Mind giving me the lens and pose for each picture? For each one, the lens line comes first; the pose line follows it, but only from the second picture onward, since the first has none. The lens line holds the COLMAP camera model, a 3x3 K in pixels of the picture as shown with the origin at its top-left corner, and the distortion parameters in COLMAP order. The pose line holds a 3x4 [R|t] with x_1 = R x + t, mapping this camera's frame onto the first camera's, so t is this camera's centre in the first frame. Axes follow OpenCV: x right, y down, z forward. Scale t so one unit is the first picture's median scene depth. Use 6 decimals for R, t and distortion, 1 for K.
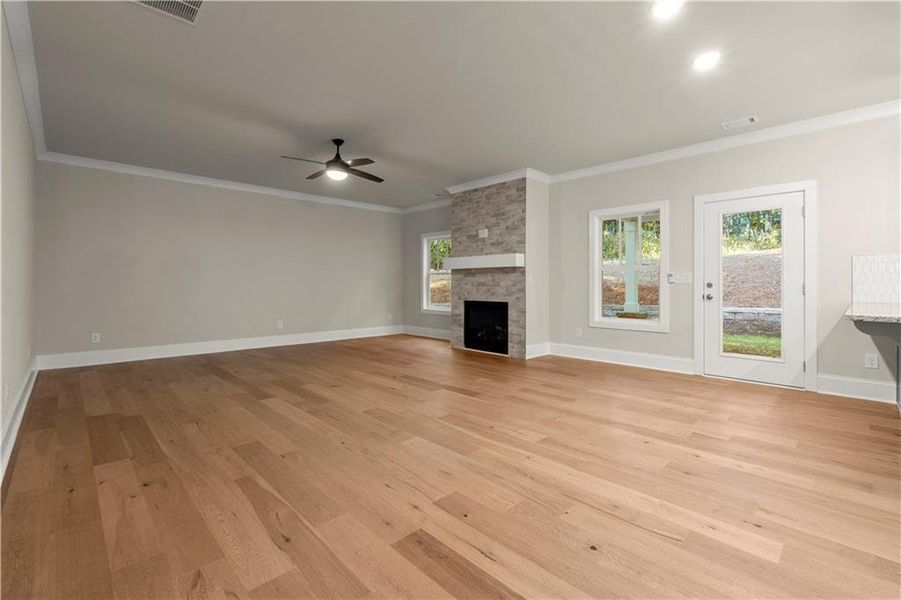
lens RADIAL K [[403.3, 0, 461.1], [0, 403.3, 281.2], [0, 0, 1]] dist [-0.001679, -0.000114]
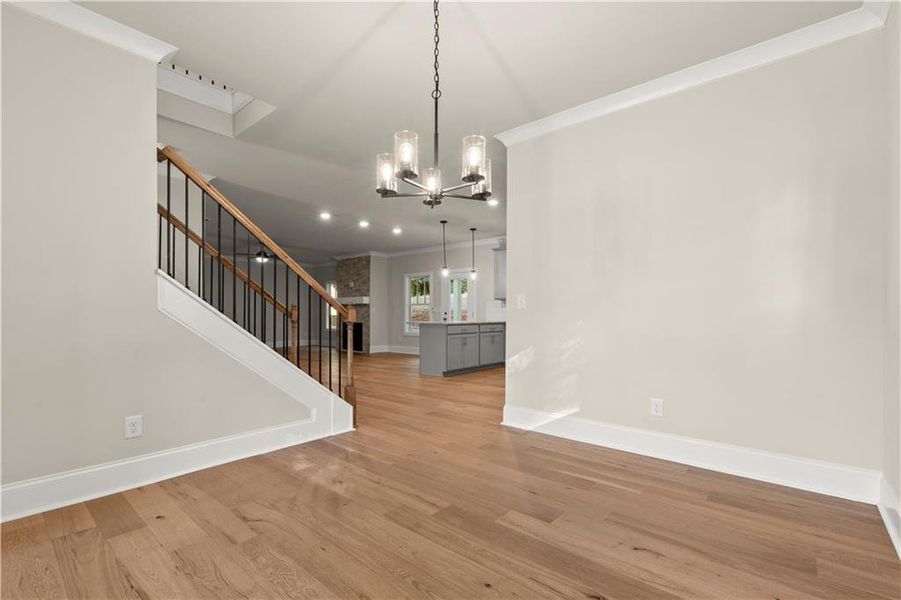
lens RADIAL K [[403.3, 0, 456.7], [0, 403.3, 316.1], [0, 0, 1]] dist [-0.001679, -0.000114]
pose [[0.995572, 0.000823, 0.093994, 0.370144], [-0.001882, 0.999936, 0.011184, 0.000391], [-0.093978, -0.011312, 0.995510, -0.857057]]
